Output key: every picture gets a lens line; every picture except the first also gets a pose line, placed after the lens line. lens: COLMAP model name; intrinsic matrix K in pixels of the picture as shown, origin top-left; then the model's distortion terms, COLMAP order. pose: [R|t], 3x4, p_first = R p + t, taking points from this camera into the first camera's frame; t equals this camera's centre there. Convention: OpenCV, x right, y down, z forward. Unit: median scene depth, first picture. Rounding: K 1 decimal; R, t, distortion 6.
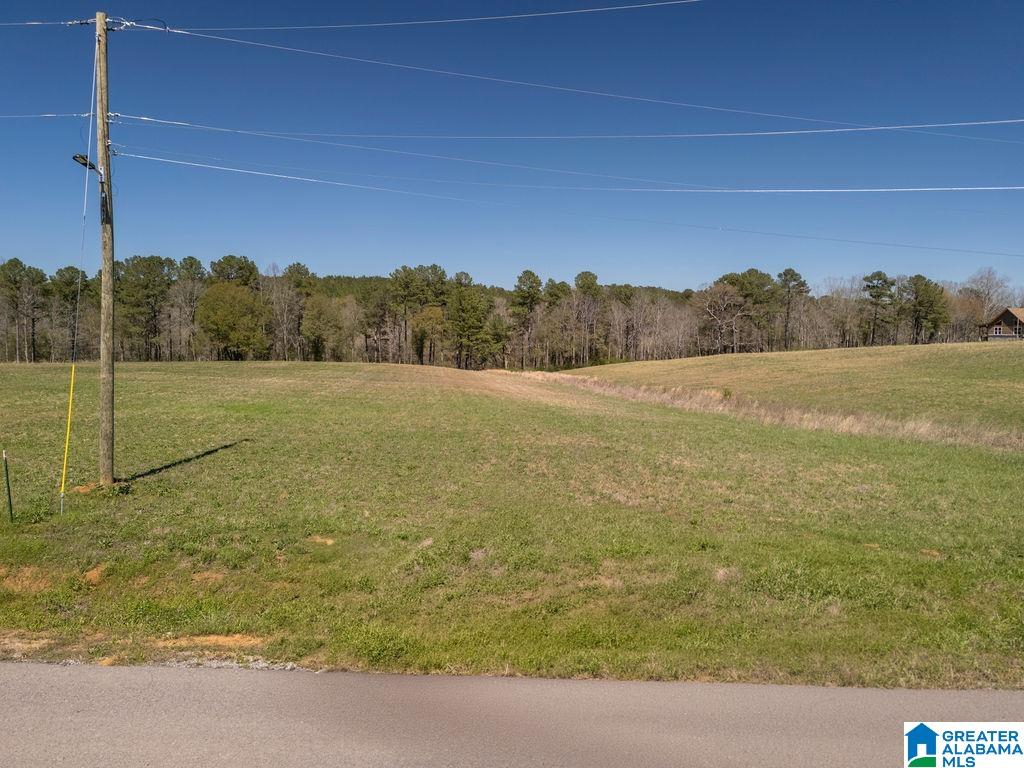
lens RADIAL K [[728.4, 0, 510.3], [0, 728.4, 409.2], [0, 0, 1]] dist [0.090029, -0.084916]
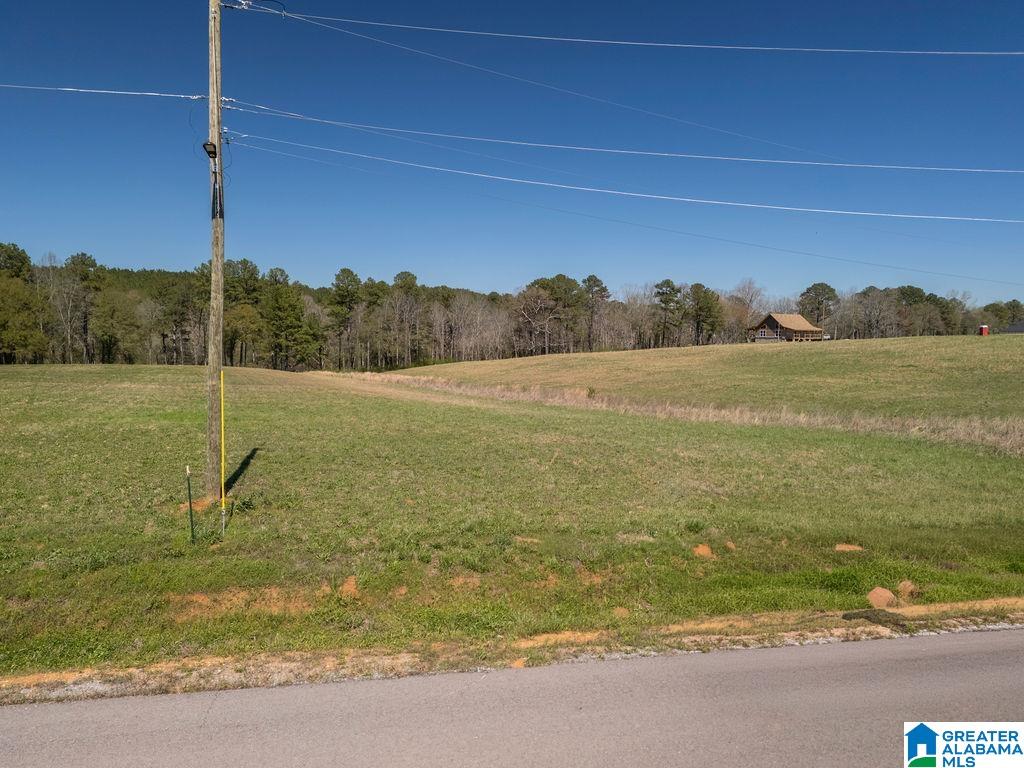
lens RADIAL K [[728.4, 0, 510.3], [0, 728.4, 409.2], [0, 0, 1]] dist [0.090029, -0.084916]
pose [[0.965268, -0.024424, 0.260119, -0.022800], [0.024593, 0.999694, 0.002607, -0.000279], [-0.260103, 0.003881, 0.965573, 0.001077]]
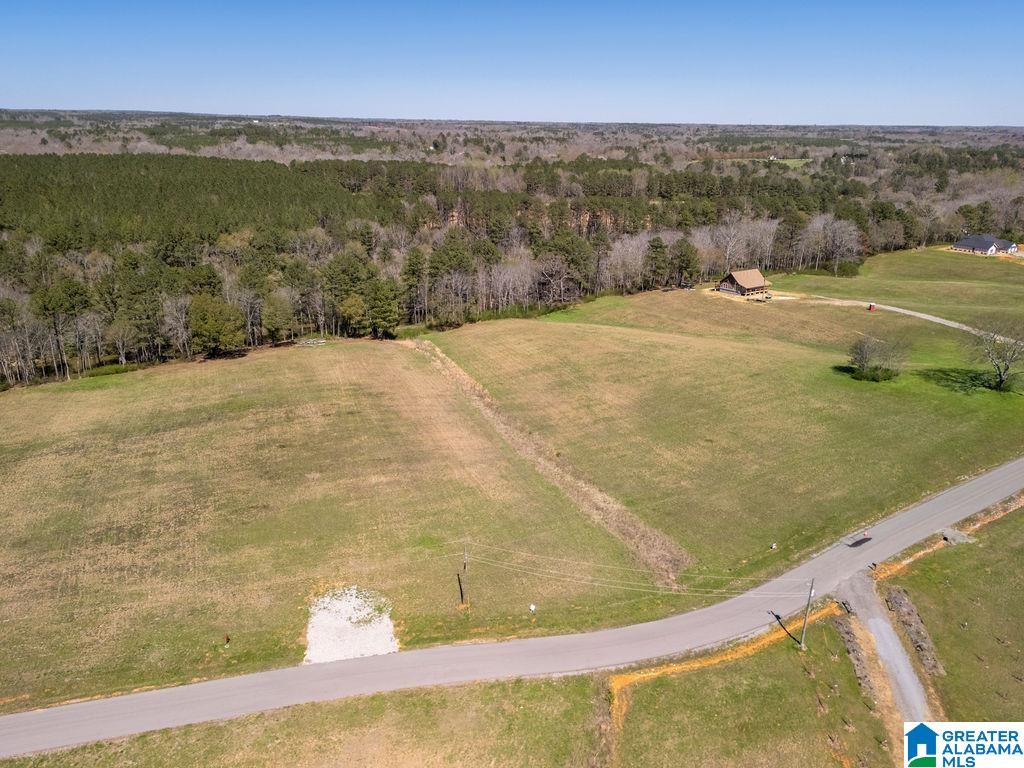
lens RADIAL K [[728.4, 0, 510.3], [0, 728.4, 409.2], [0, 0, 1]] dist [0.090029, -0.084916]
pose [[0.977012, -0.070188, 0.201299, -0.097648], [0.011834, 0.960649, 0.277514, -0.276202], [-0.212856, -0.268752, 0.939396, -0.383303]]
